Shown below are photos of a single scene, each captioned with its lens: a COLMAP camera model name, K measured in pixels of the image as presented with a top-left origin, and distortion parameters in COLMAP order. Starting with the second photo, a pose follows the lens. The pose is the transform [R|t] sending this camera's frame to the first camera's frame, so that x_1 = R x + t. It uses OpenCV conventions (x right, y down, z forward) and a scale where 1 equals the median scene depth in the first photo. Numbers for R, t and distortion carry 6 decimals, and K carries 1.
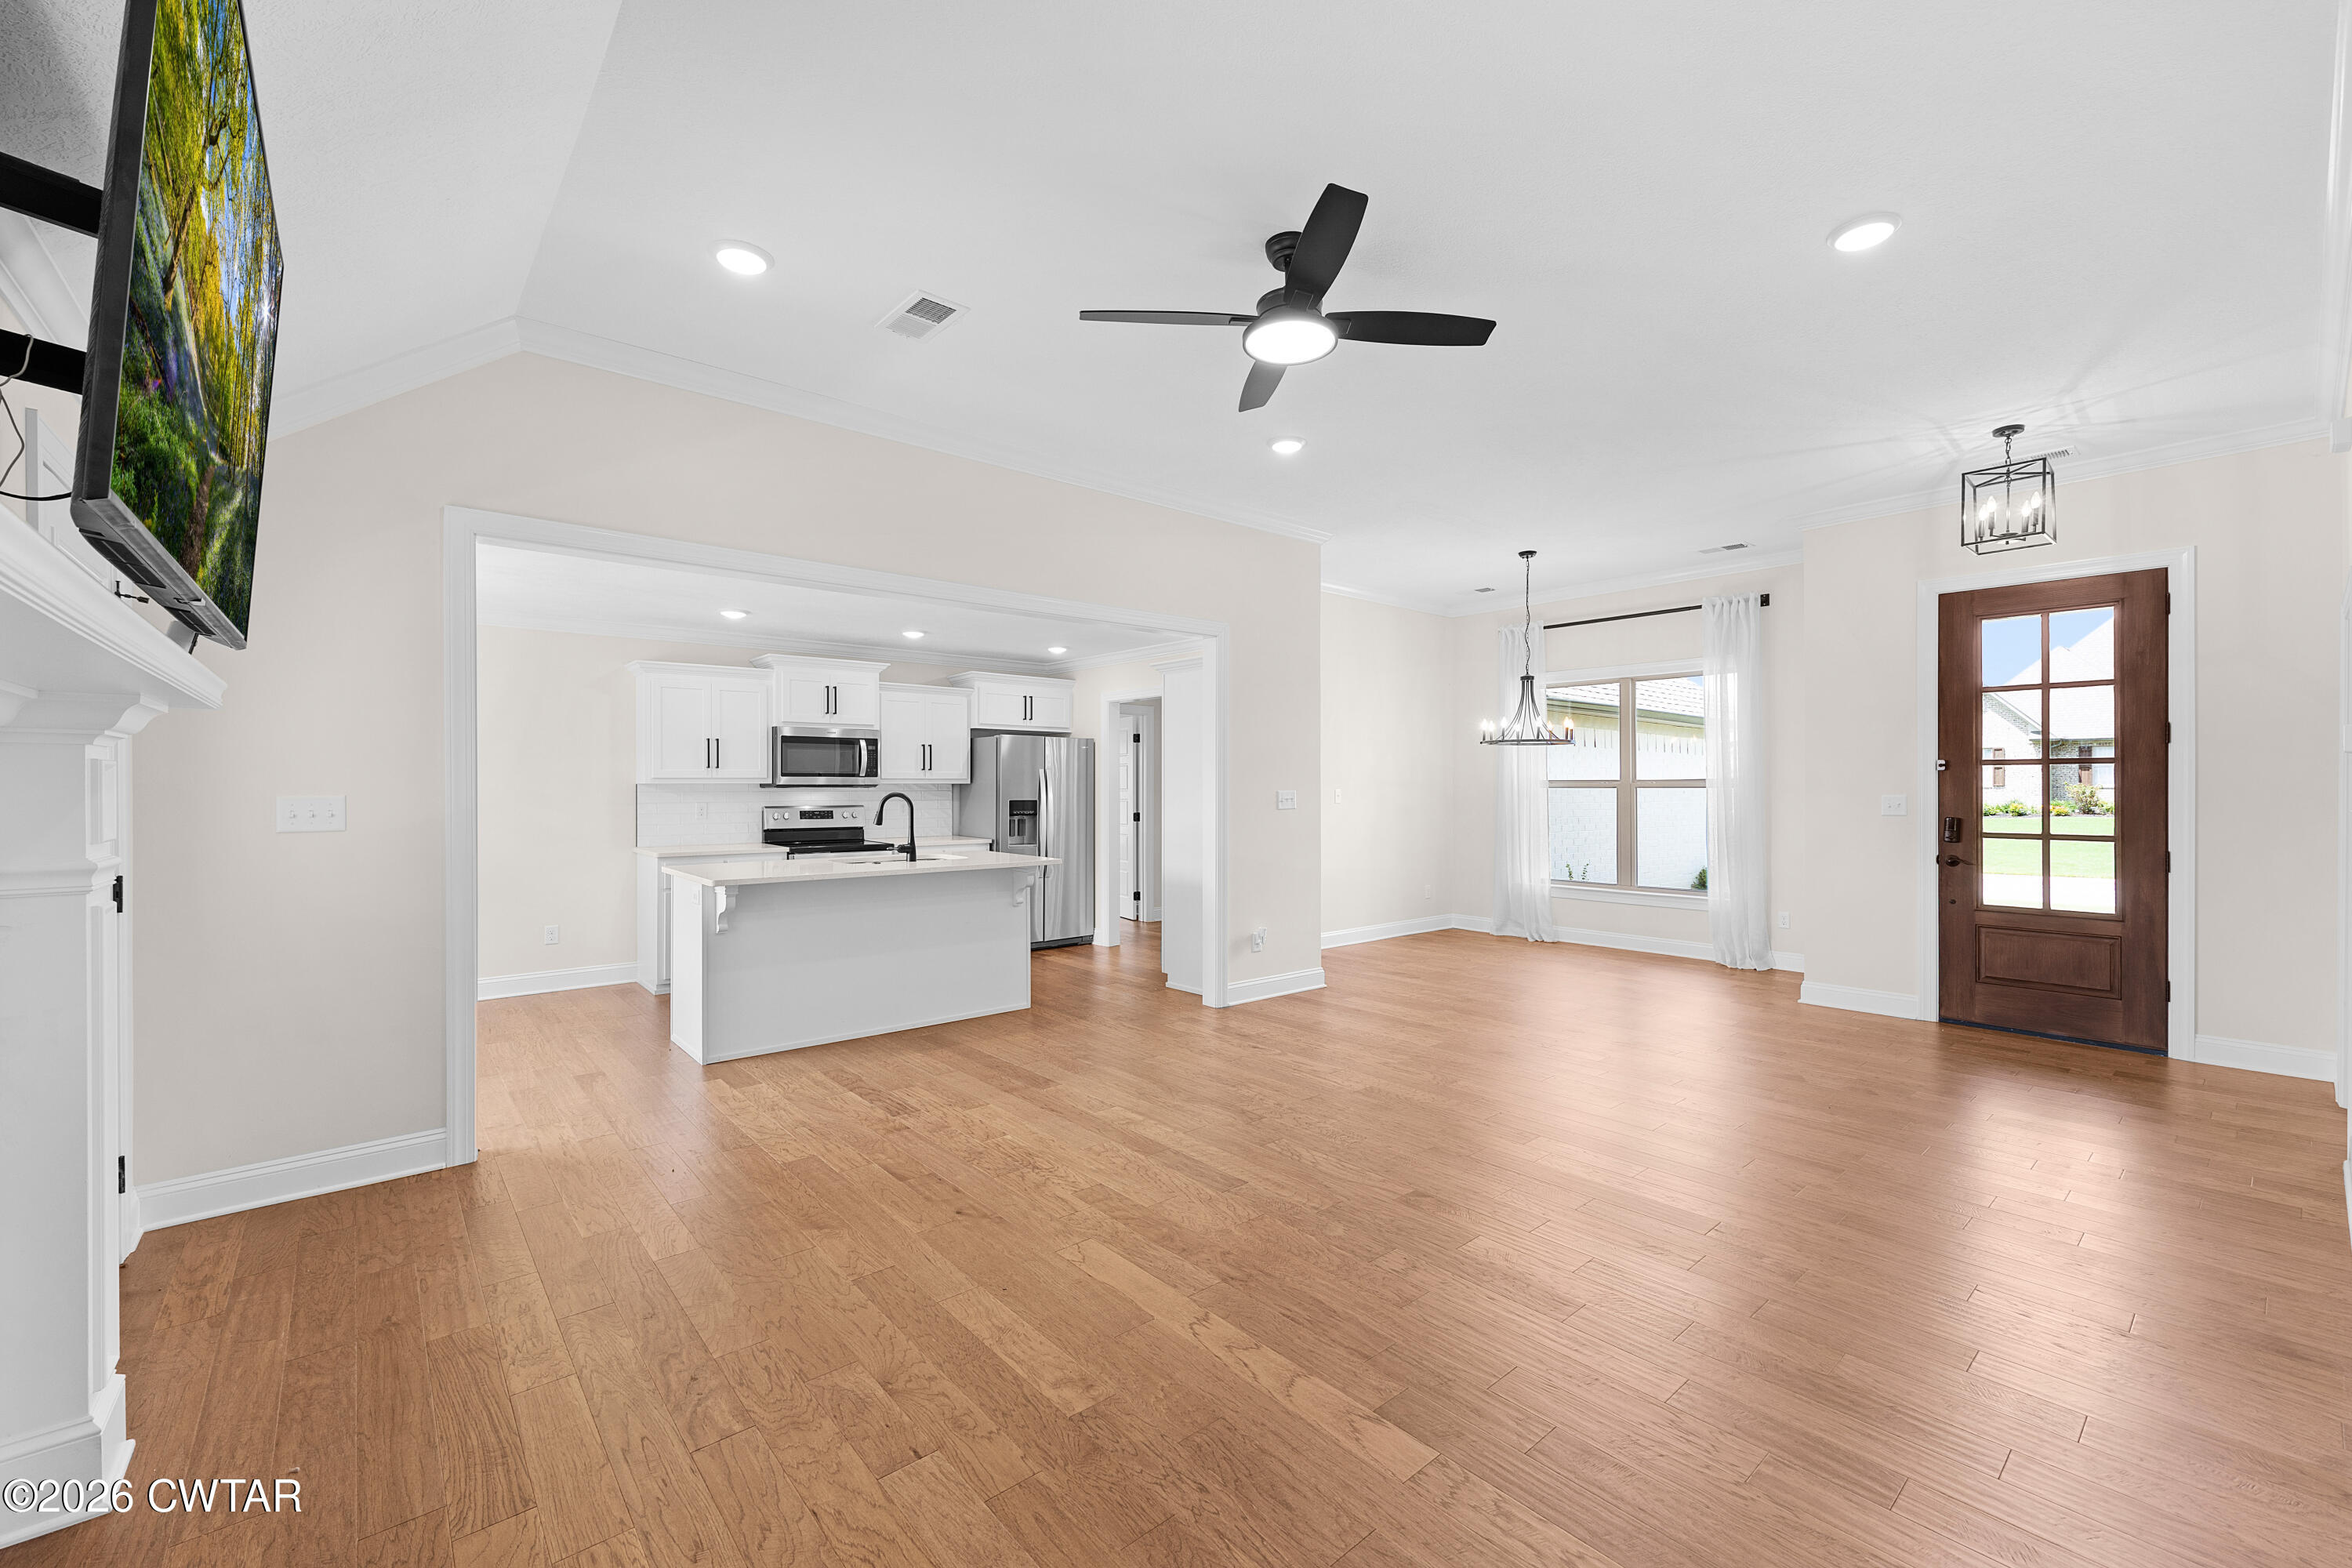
lens RADIAL K [[959.0, 0, 1181.5], [0, 959.0, 784.7], [0, 0, 1]] dist [-0.000562, 0.000361]
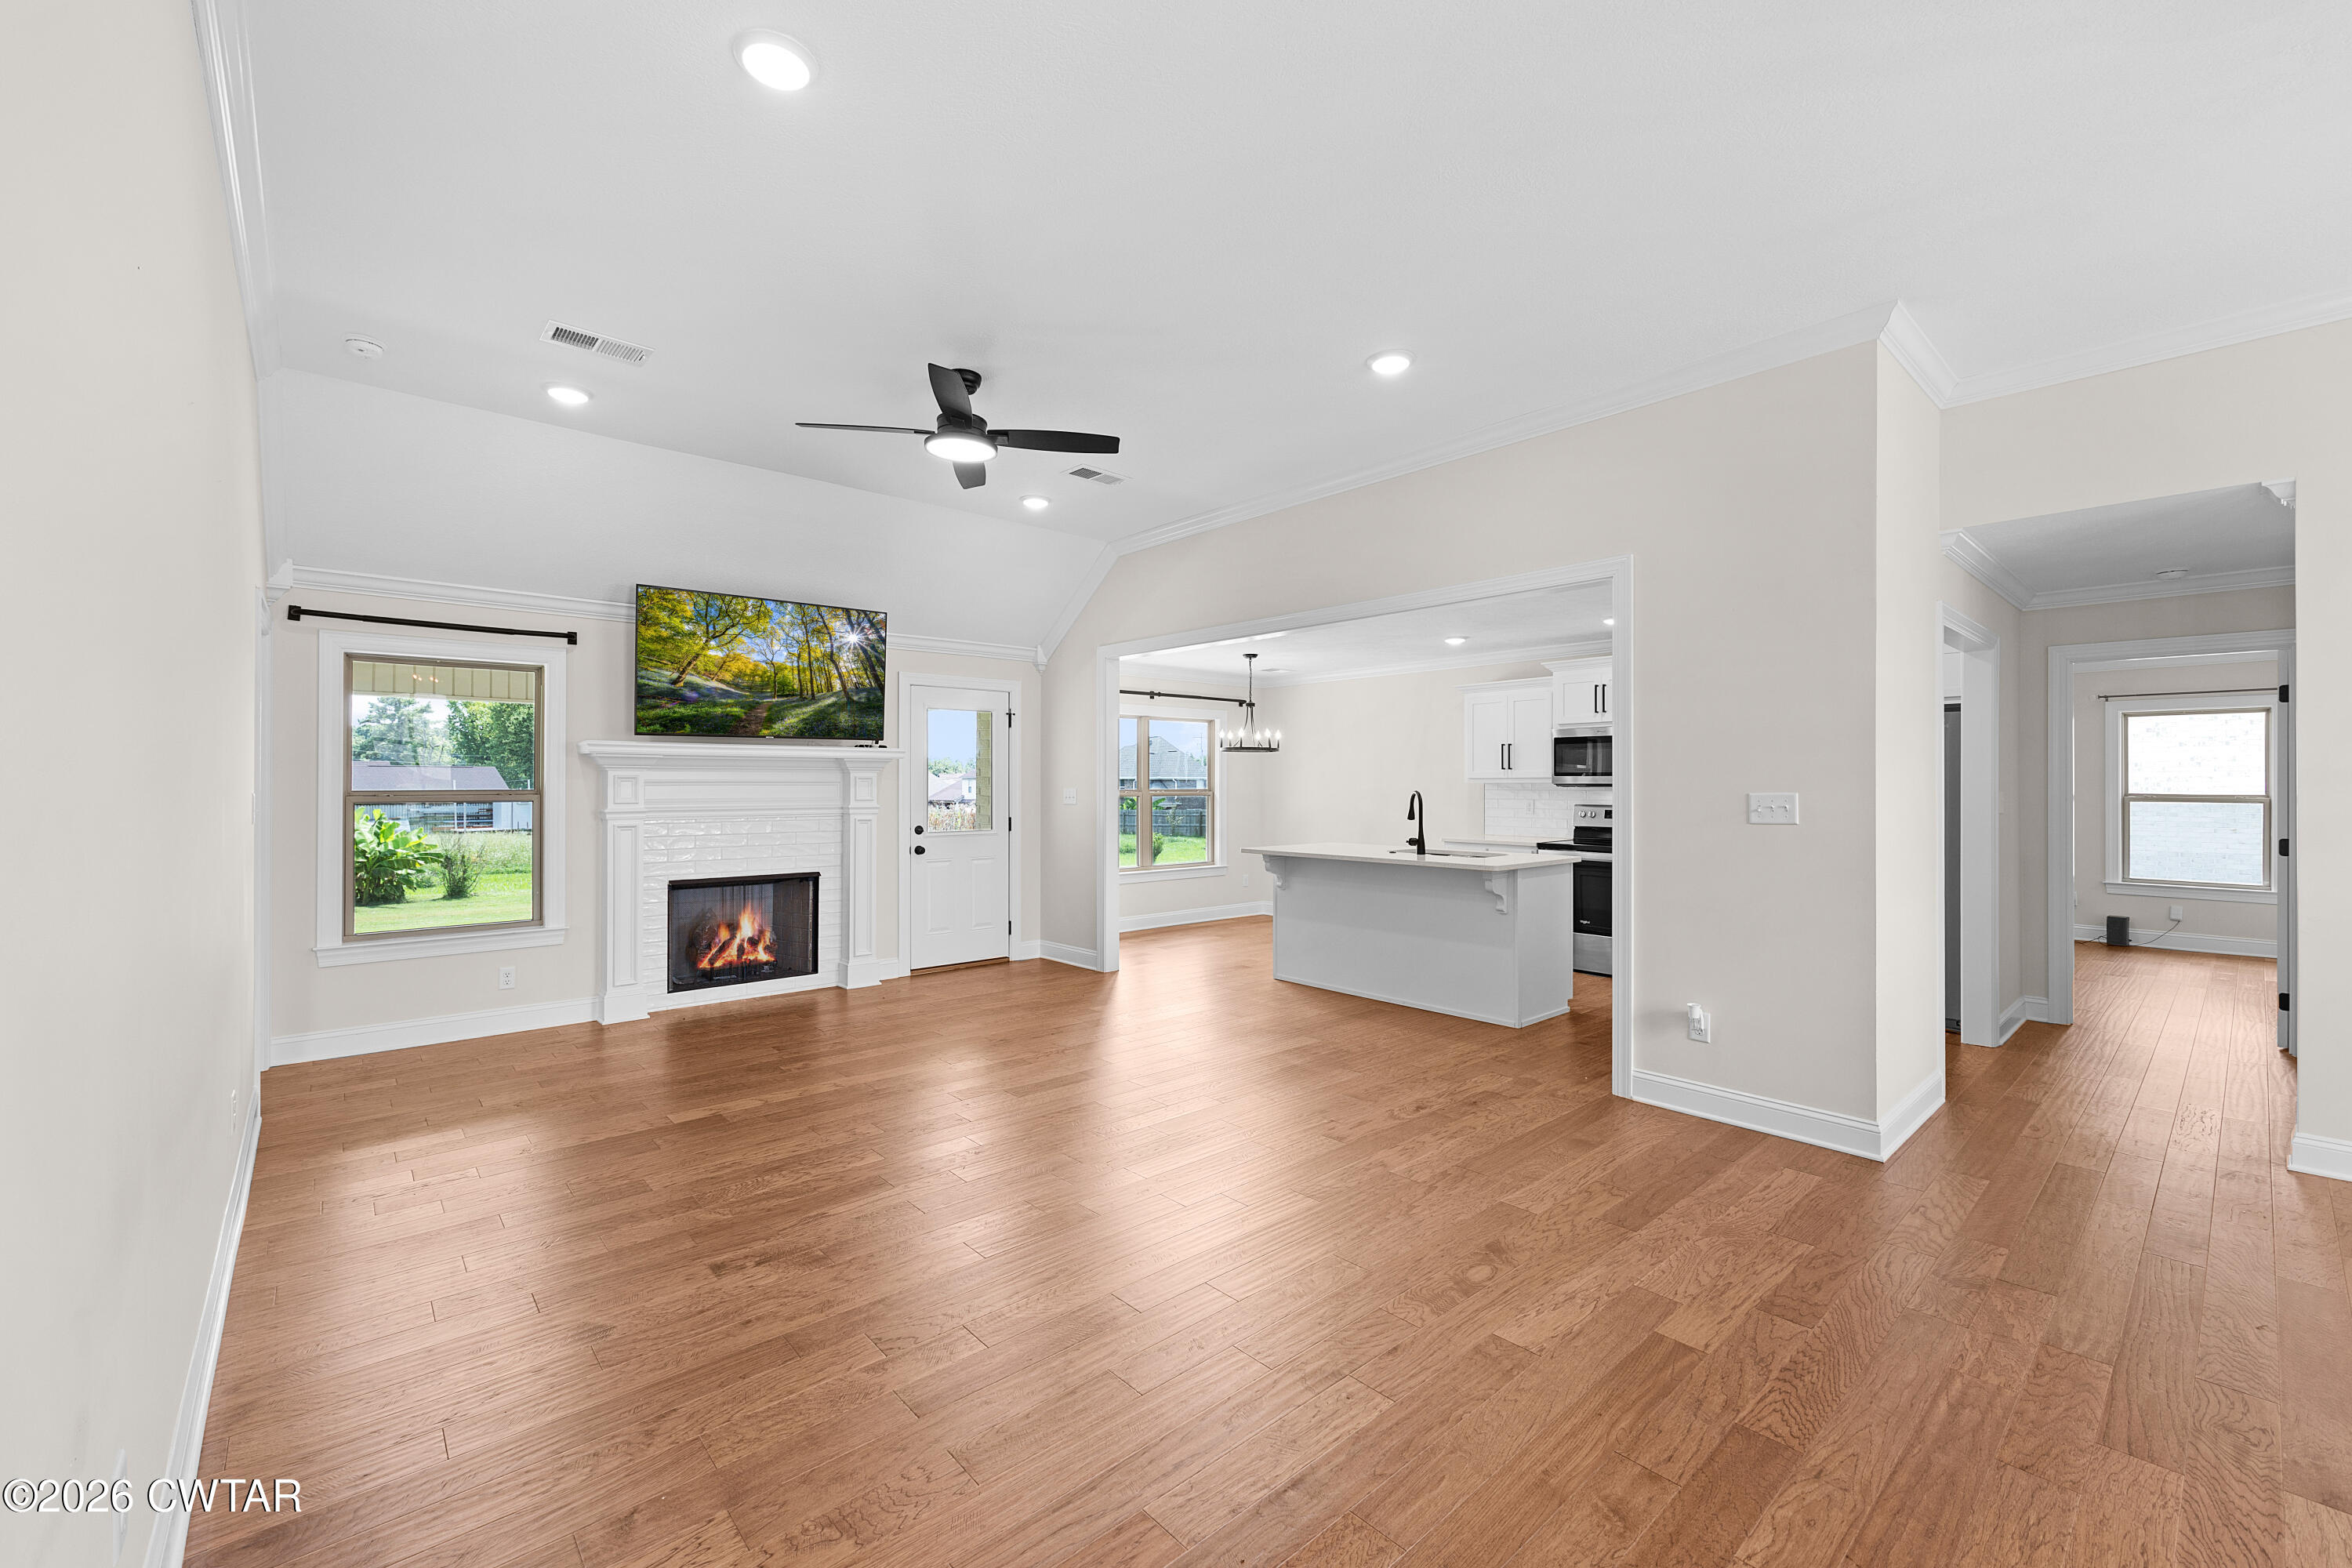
lens RADIAL K [[959.0, 0, 1181.5], [0, 959.0, 784.7], [0, 0, 1]] dist [-0.000562, 0.000361]
pose [[0.020110, -0.000358, -0.999798, 0.906872], [-0.000892, 1.000000, -0.000376, 0.002272], [0.999797, 0.000900, 0.020109, 0.805339]]
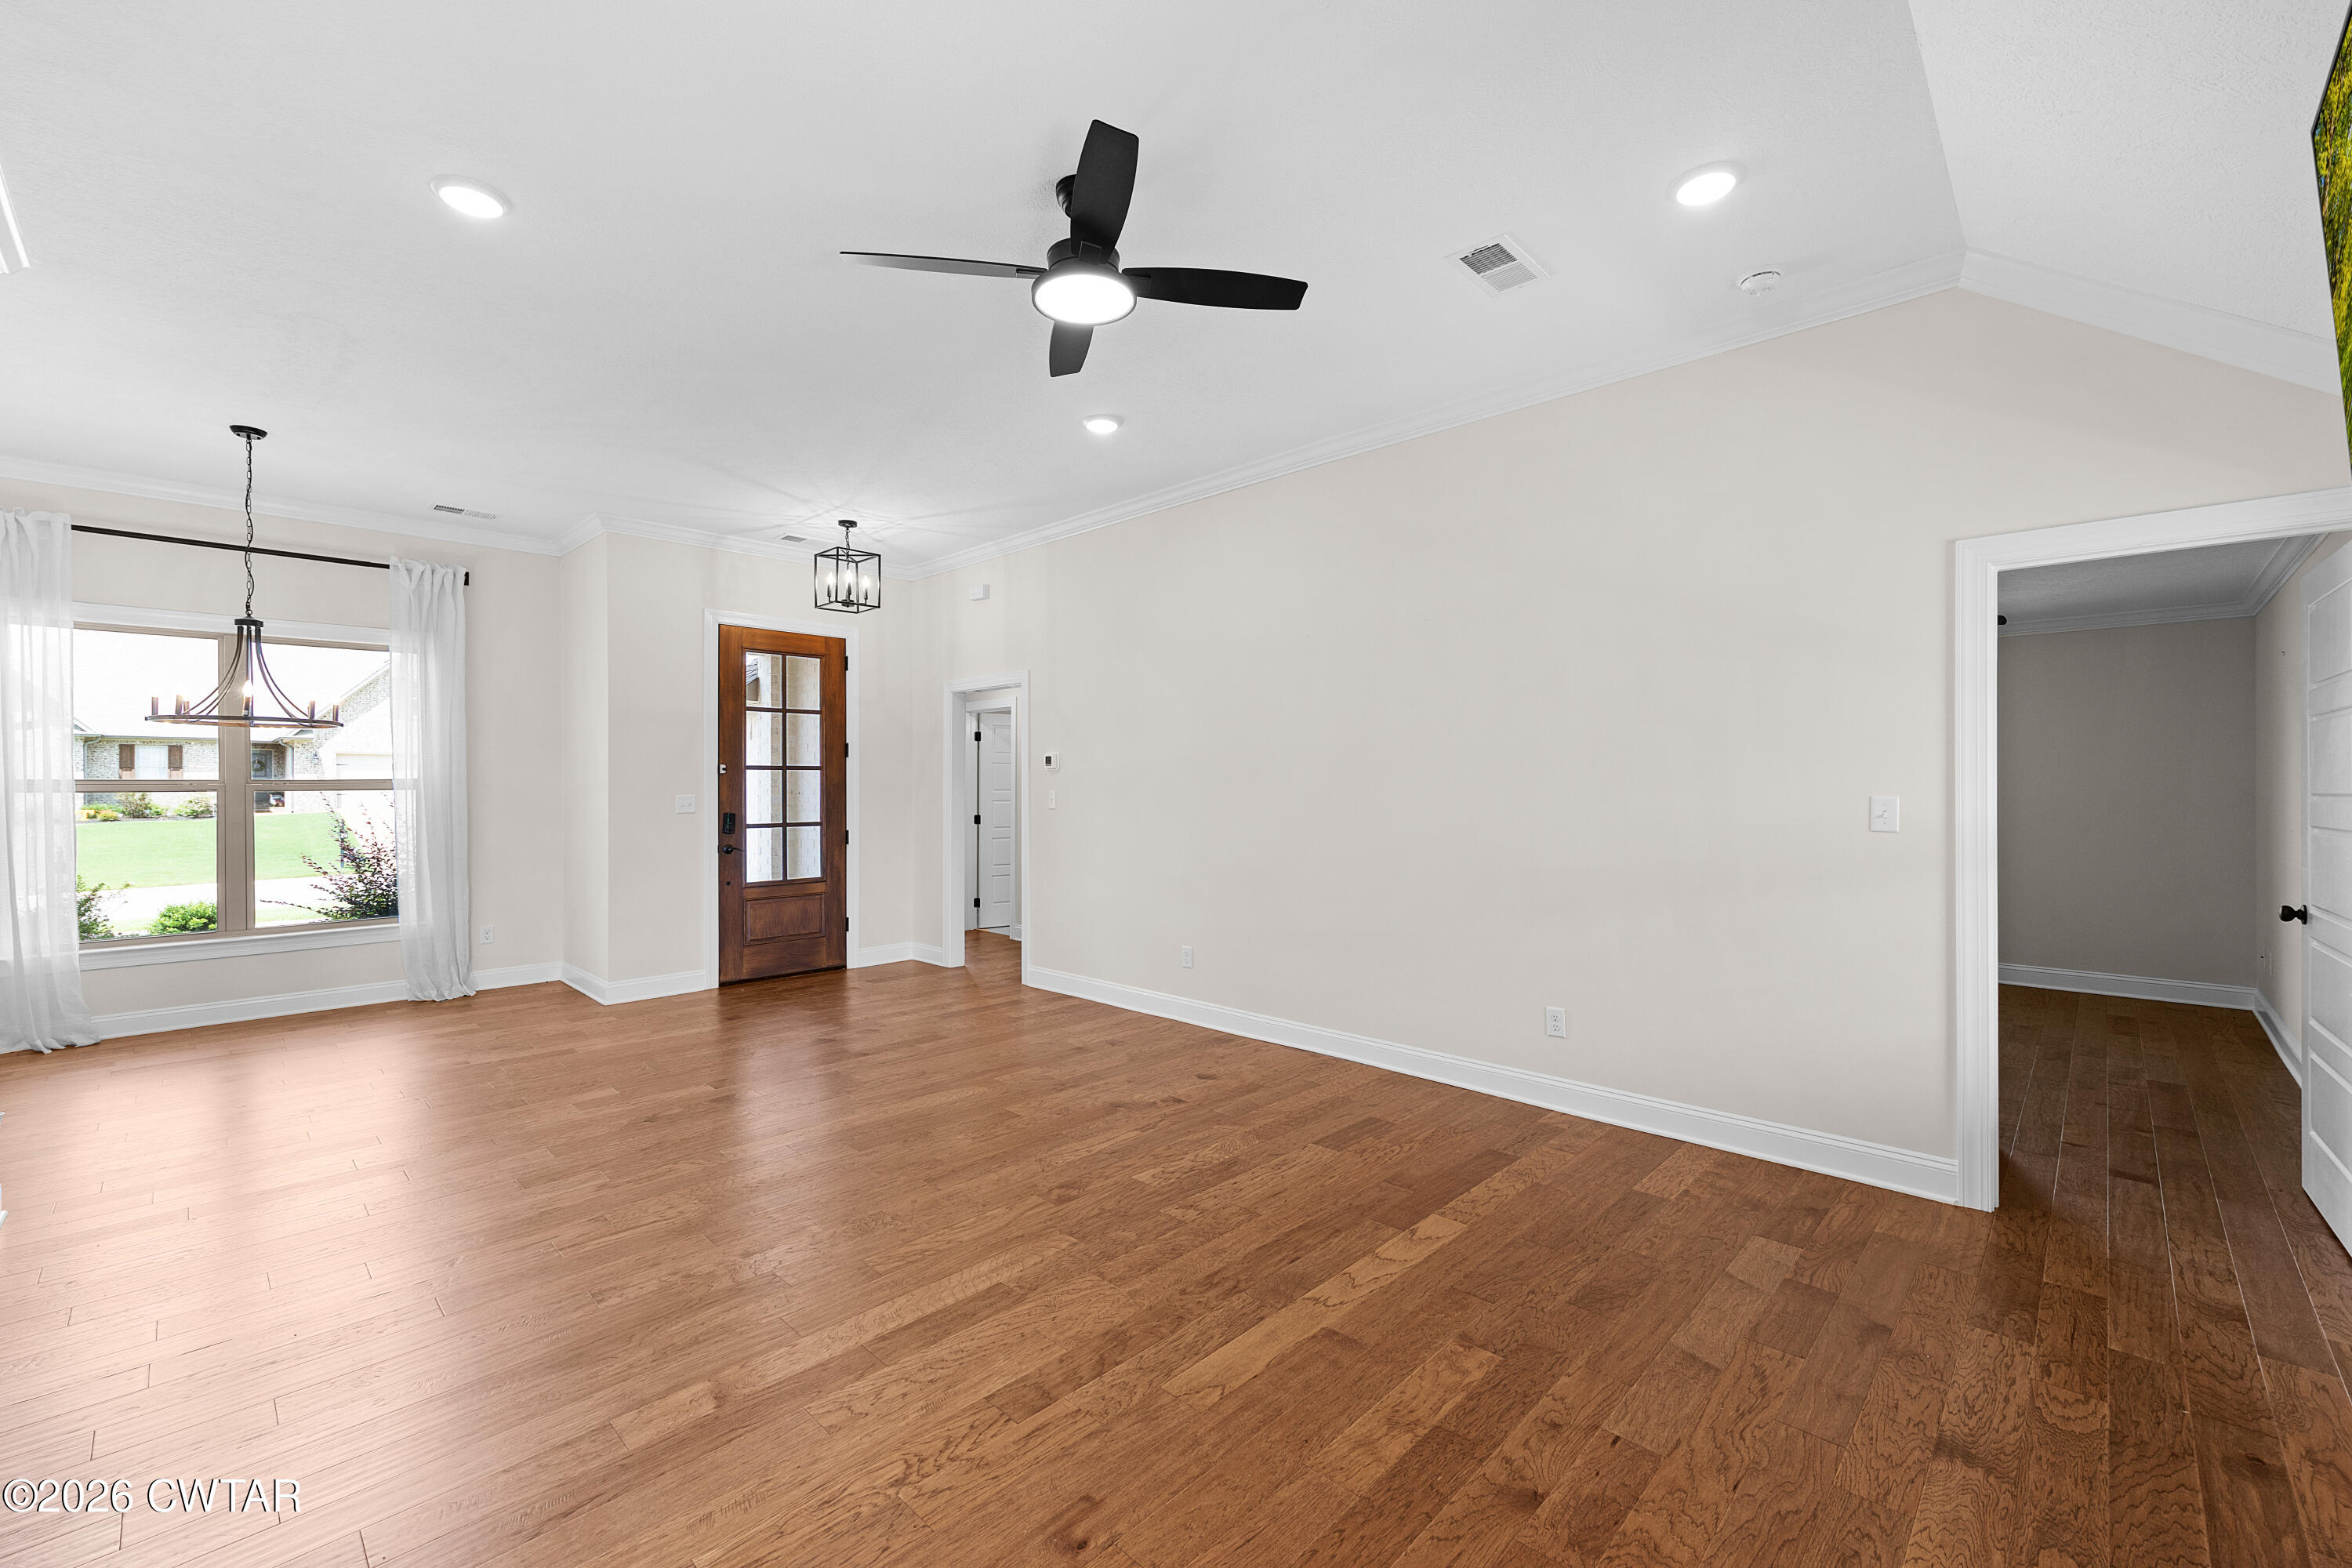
lens RADIAL K [[959.0, 0, 1181.5], [0, 959.0, 784.7], [0, 0, 1]] dist [-0.000562, 0.000361]
pose [[-0.091078, -0.000176, 0.995844, -0.502708], [0.002087, 0.999998, 0.000368, -0.000425], [-0.995842, 0.002111, -0.091077, 0.624106]]
